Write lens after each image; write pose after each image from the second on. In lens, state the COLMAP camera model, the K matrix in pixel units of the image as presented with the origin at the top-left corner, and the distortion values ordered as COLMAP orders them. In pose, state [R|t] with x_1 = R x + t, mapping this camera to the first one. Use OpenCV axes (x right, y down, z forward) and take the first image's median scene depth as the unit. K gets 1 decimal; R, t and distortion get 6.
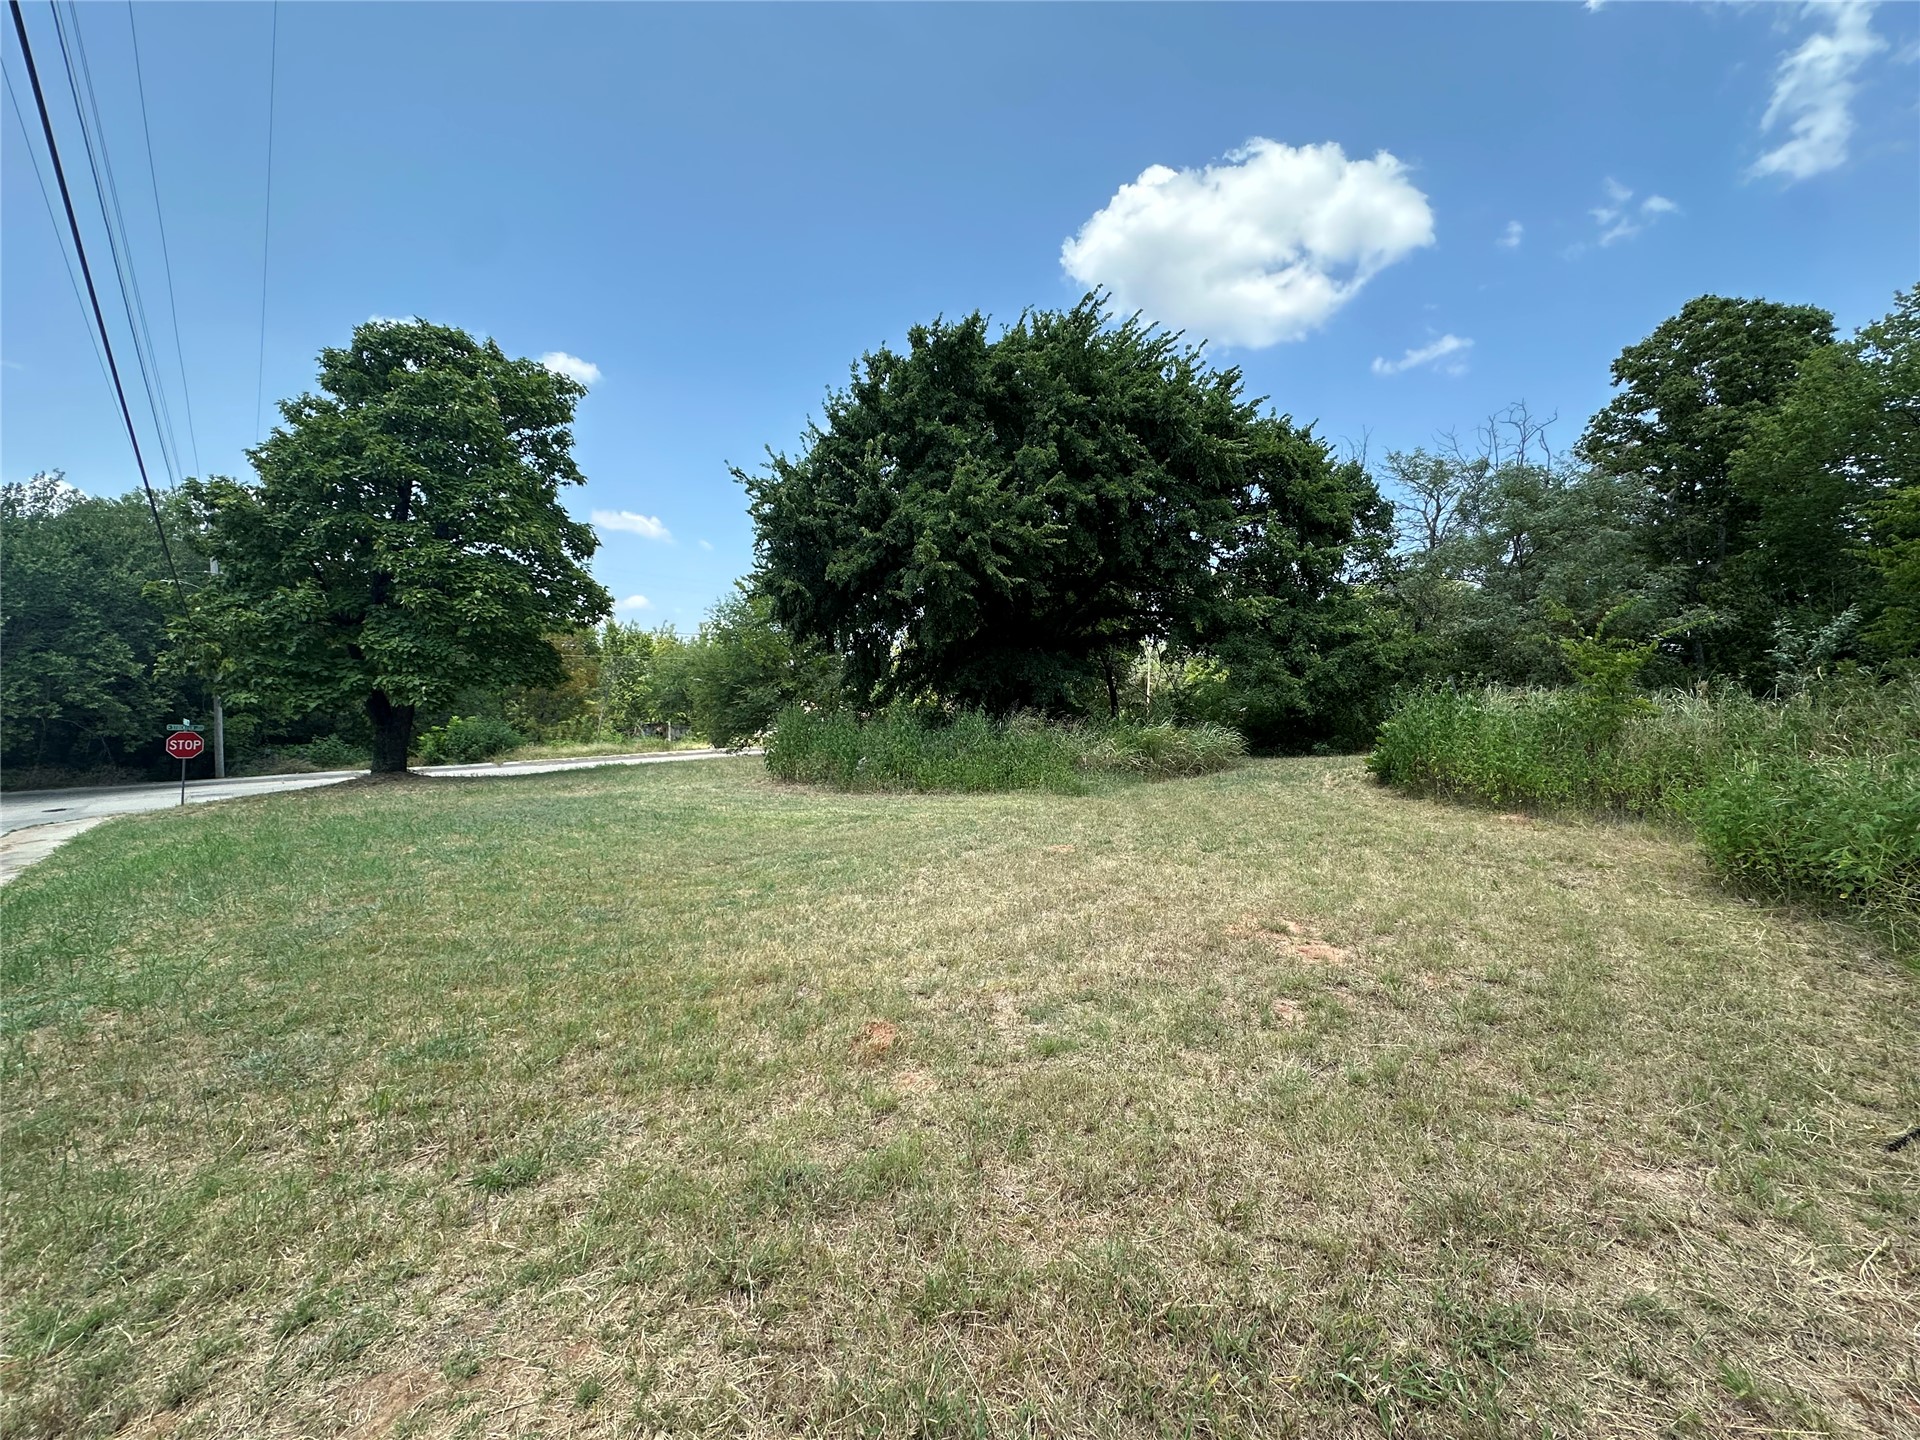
lens RADIAL K [[741.9, 0, 960.0], [0, 741.9, 720.0], [0, 0, 1]] dist [-0.035762, 0.012107]
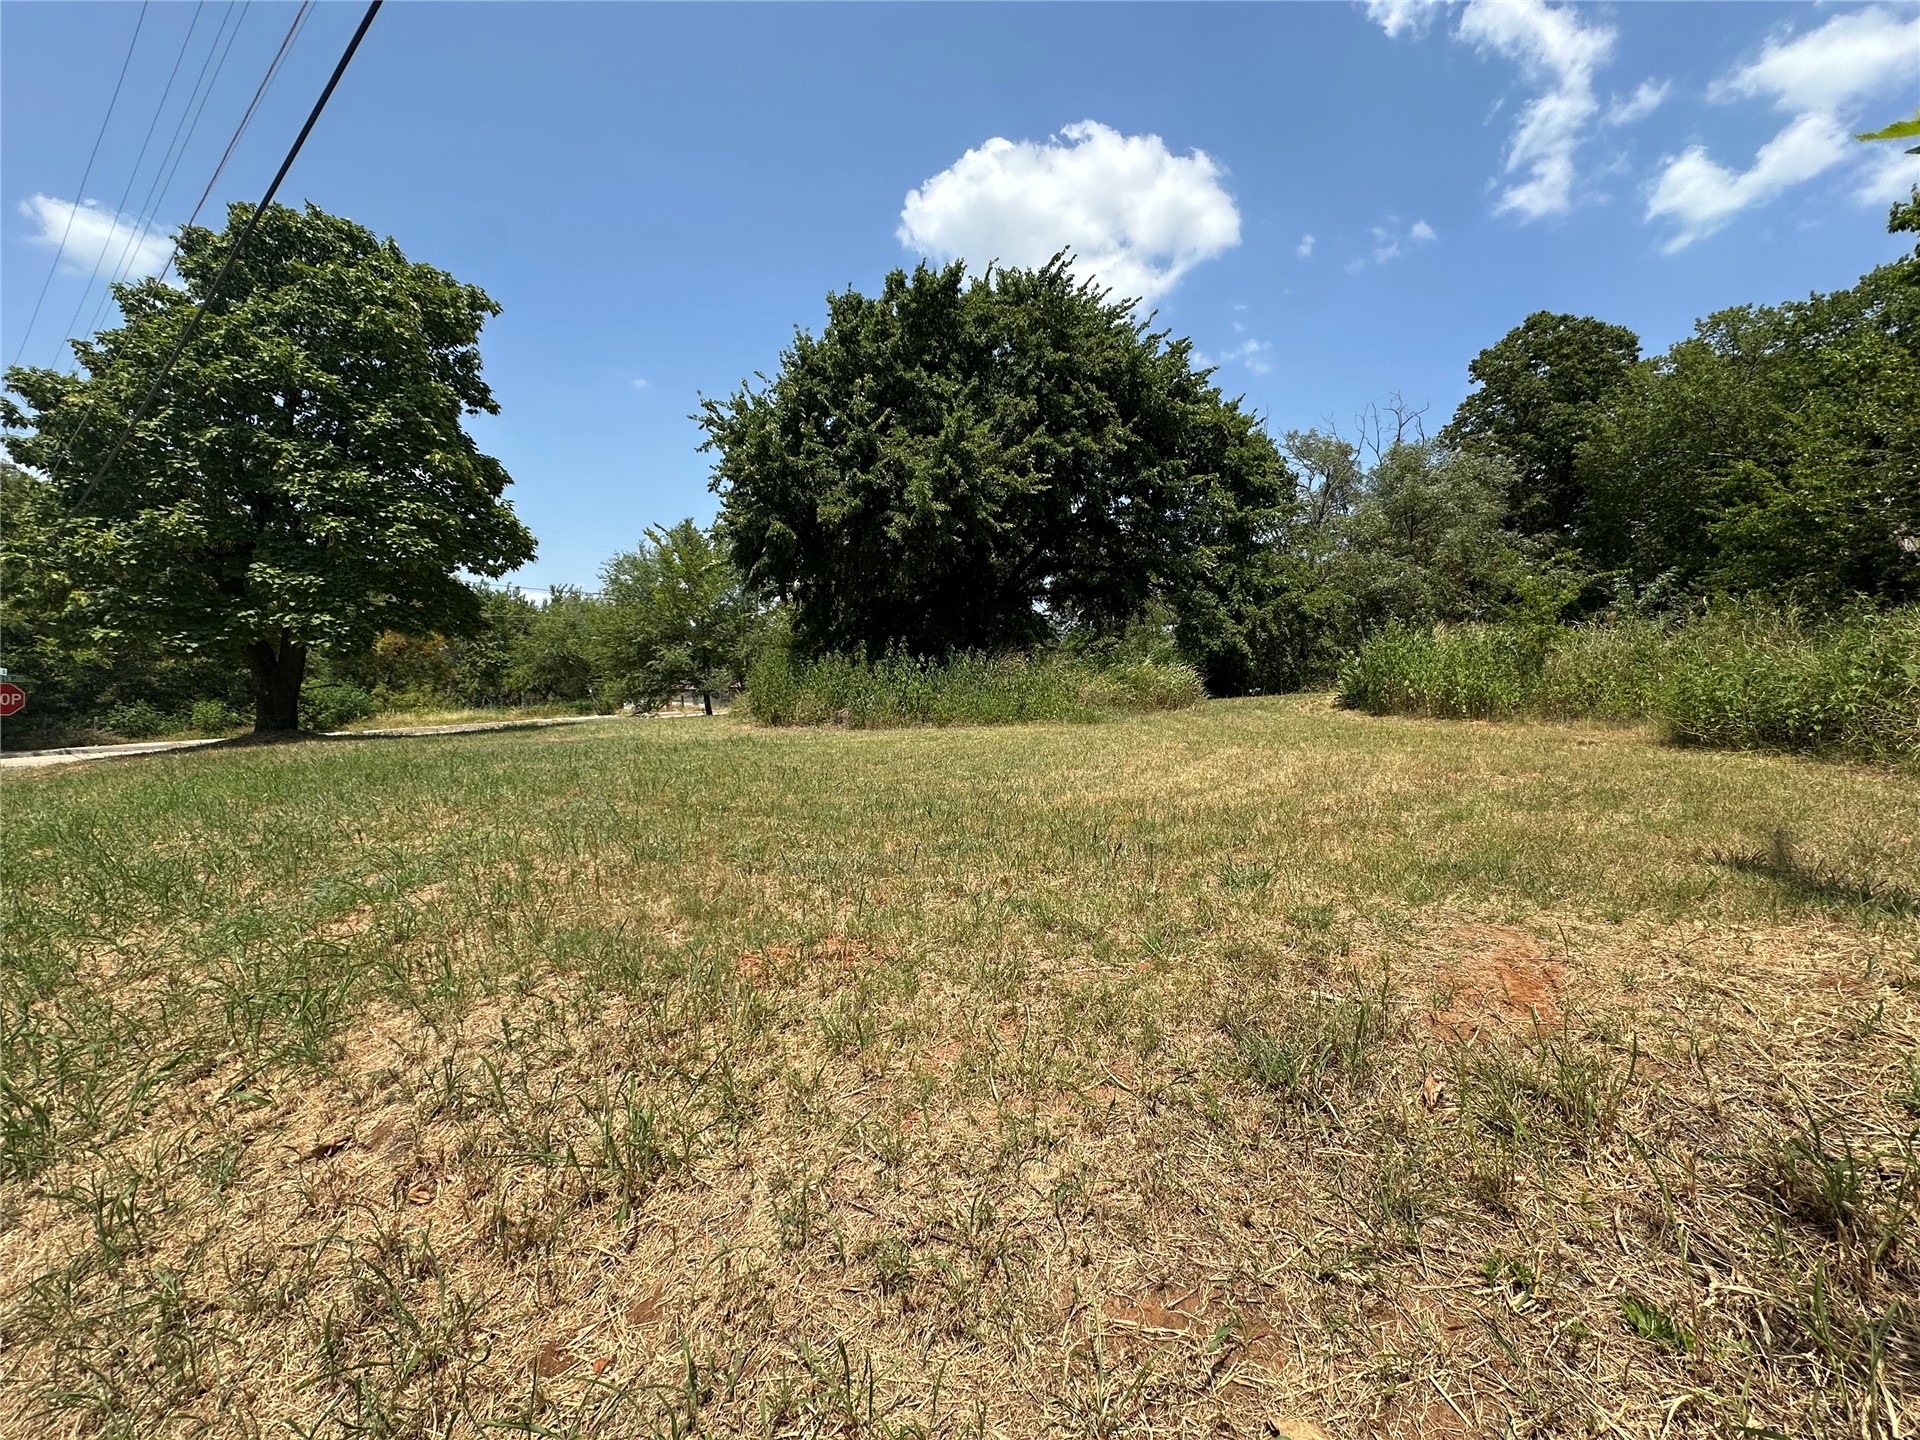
lens RADIAL K [[741.9, 0, 960.0], [0, 741.9, 720.0], [0, 0, 1]] dist [-0.035762, 0.012107]
pose [[0.982069, -0.014251, 0.187982, -0.167748], [0.006936, 0.999195, 0.039515, 0.037479], [-0.188394, -0.037502, 0.981377, -0.018108]]
